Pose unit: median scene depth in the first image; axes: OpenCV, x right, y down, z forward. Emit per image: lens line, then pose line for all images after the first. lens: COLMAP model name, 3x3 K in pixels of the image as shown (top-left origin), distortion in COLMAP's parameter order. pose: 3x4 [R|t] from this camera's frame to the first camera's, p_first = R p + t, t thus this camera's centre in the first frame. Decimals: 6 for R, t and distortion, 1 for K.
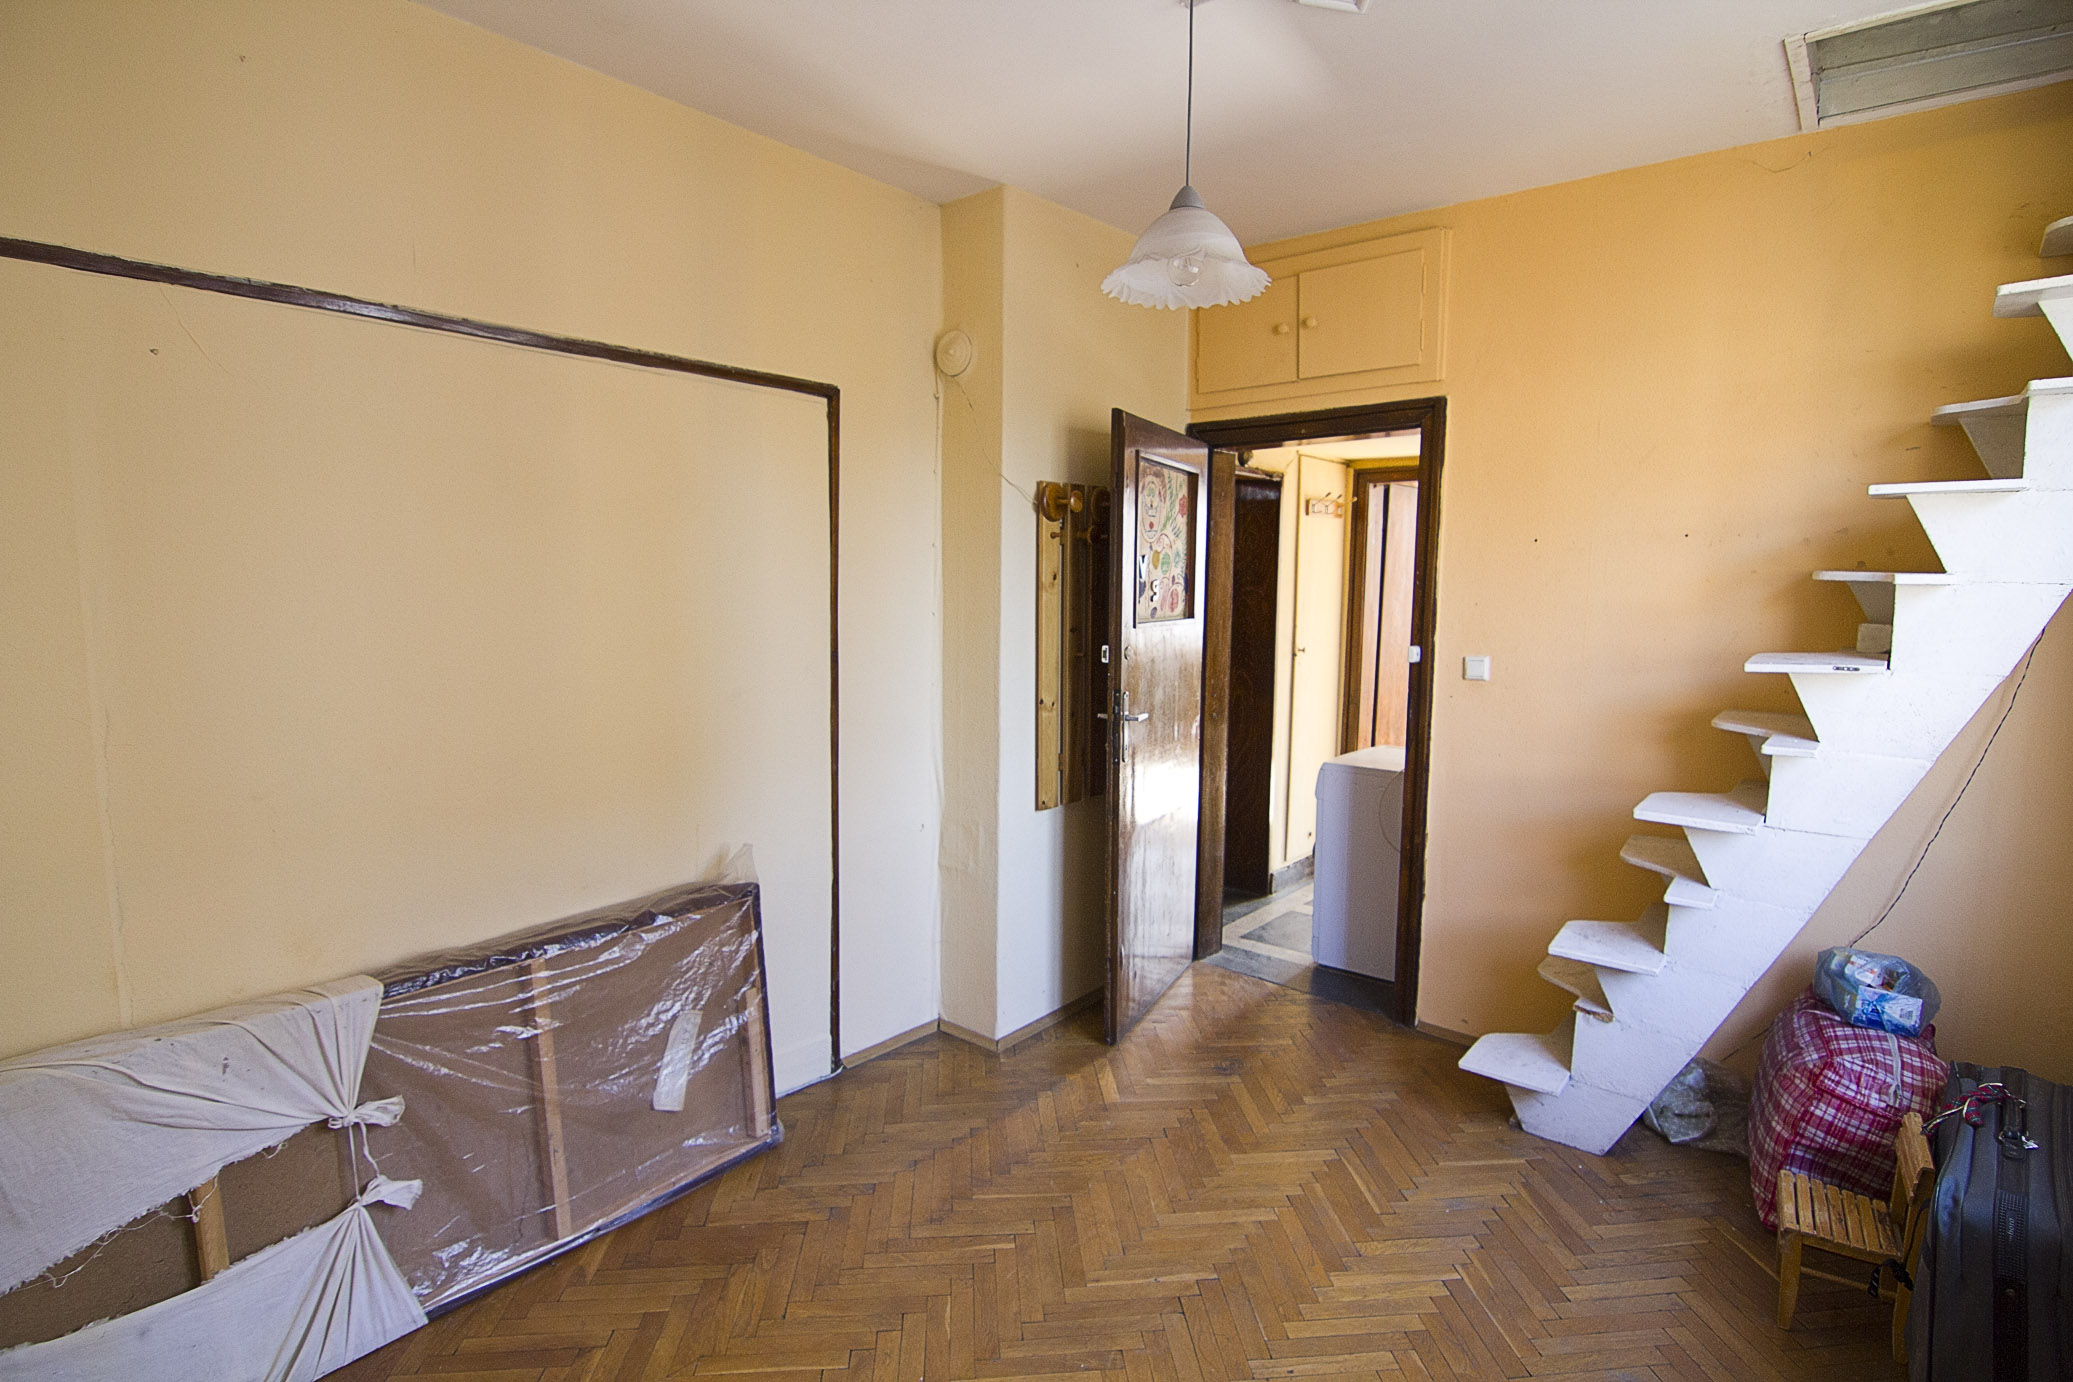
lens RADIAL K [[1049.7, 0, 1045.7], [0, 1049.7, 689.0], [0, 0, 1]] dist [0.001501, -0.019974]
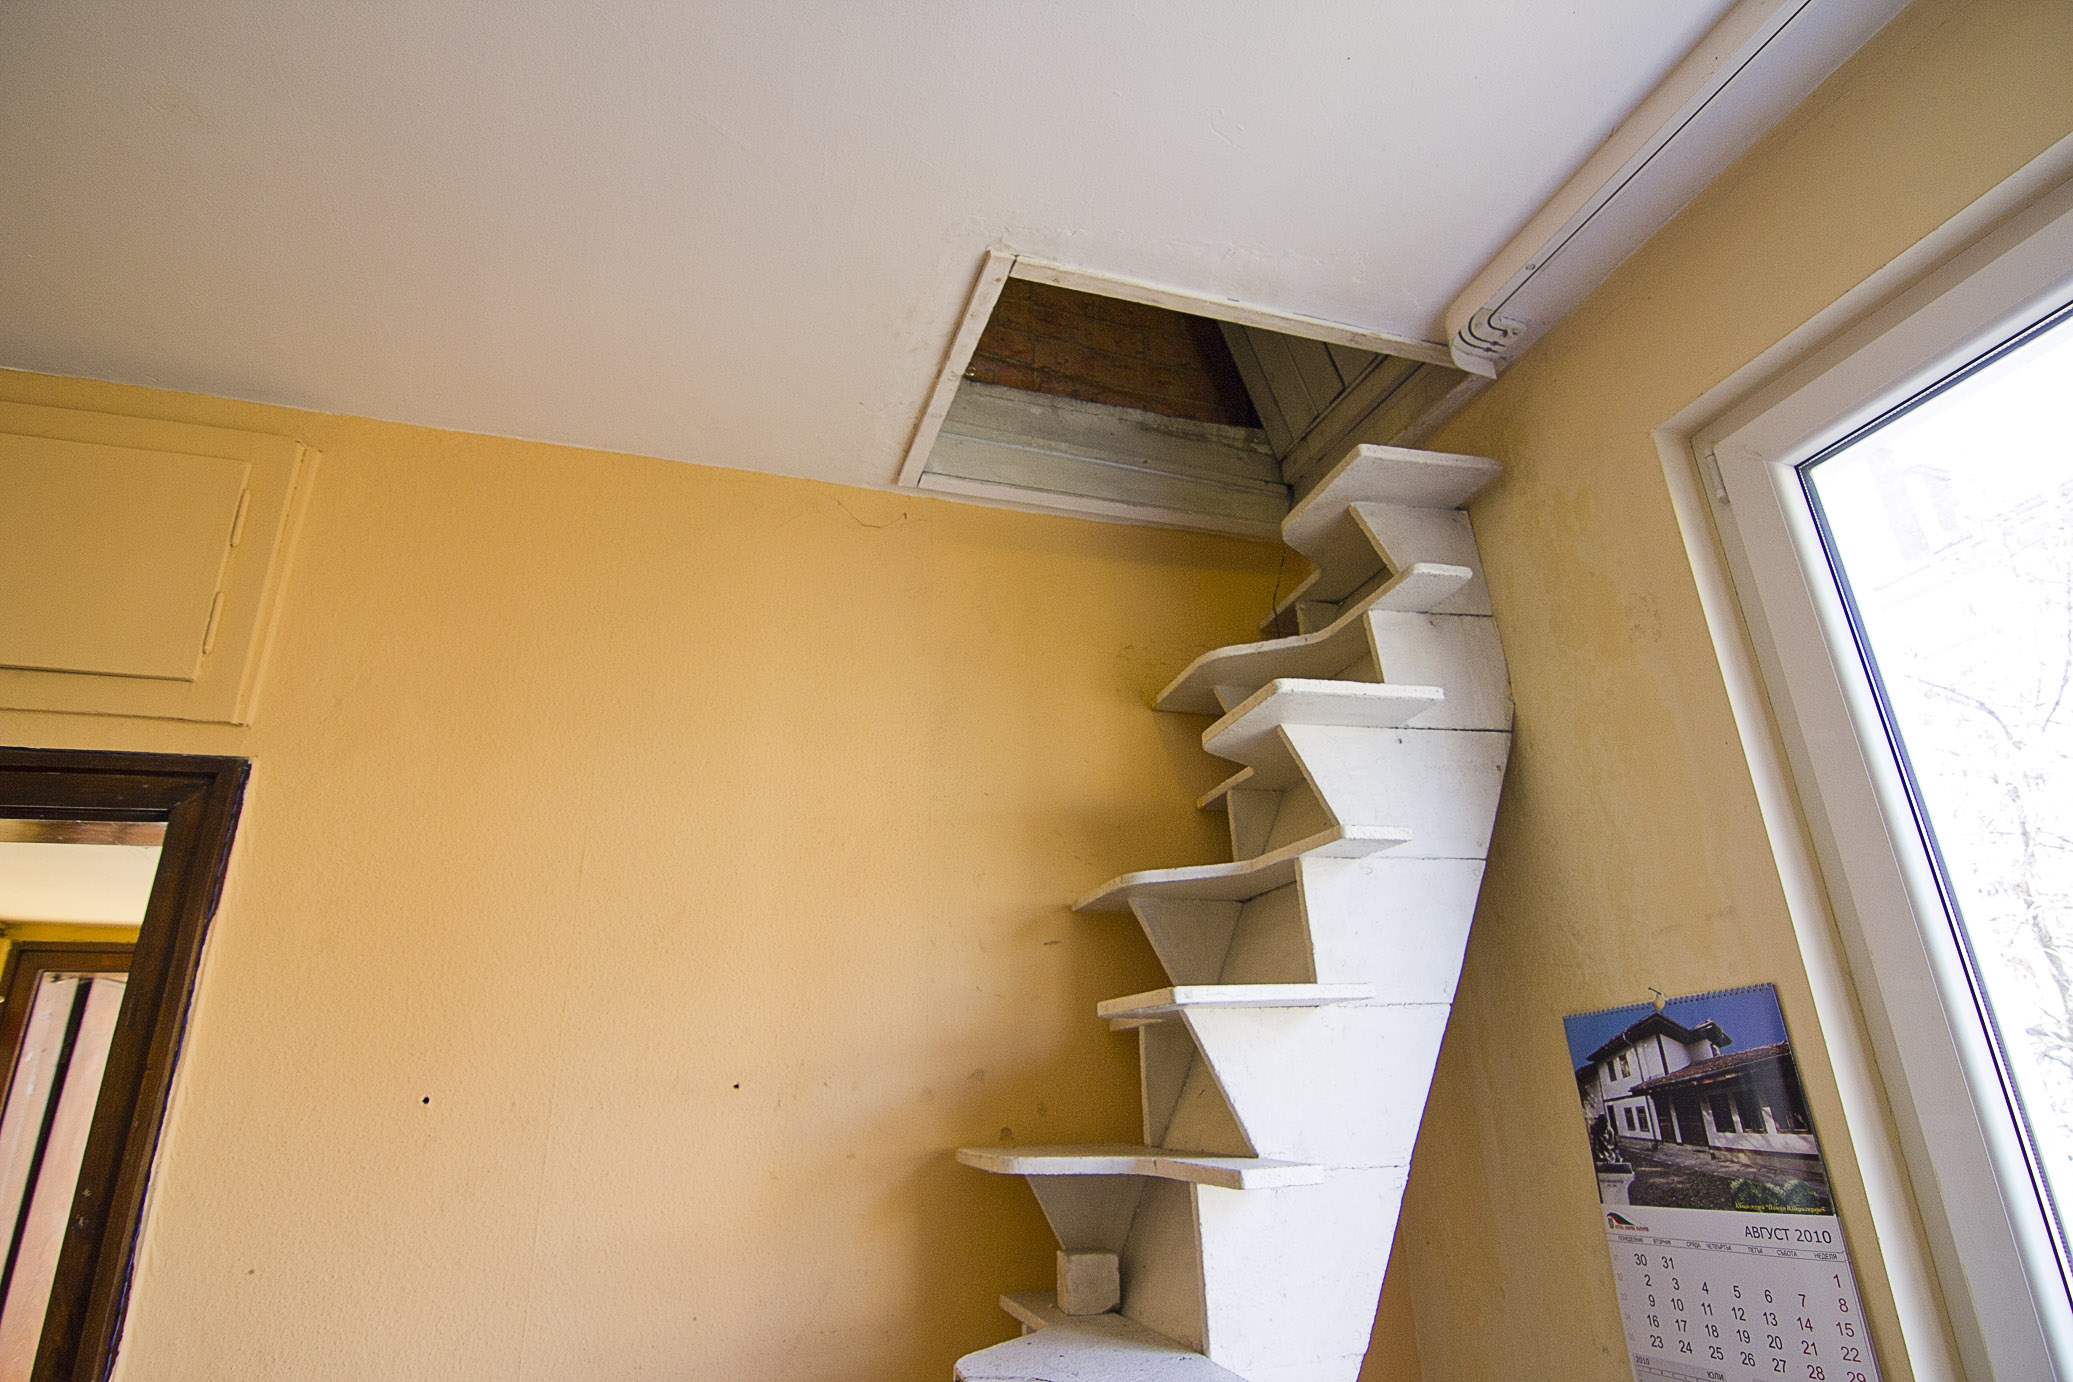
lens RADIAL K [[1049.7, 0, 1045.7], [0, 1049.7, 689.0], [0, 0, 1]] dist [0.001501, -0.019974]
pose [[0.515468, 0.281822, 0.809240, 0.209293], [0.130001, 0.907721, -0.398926, -0.095383], [-0.846990, 0.310836, 0.431263, 0.568217]]
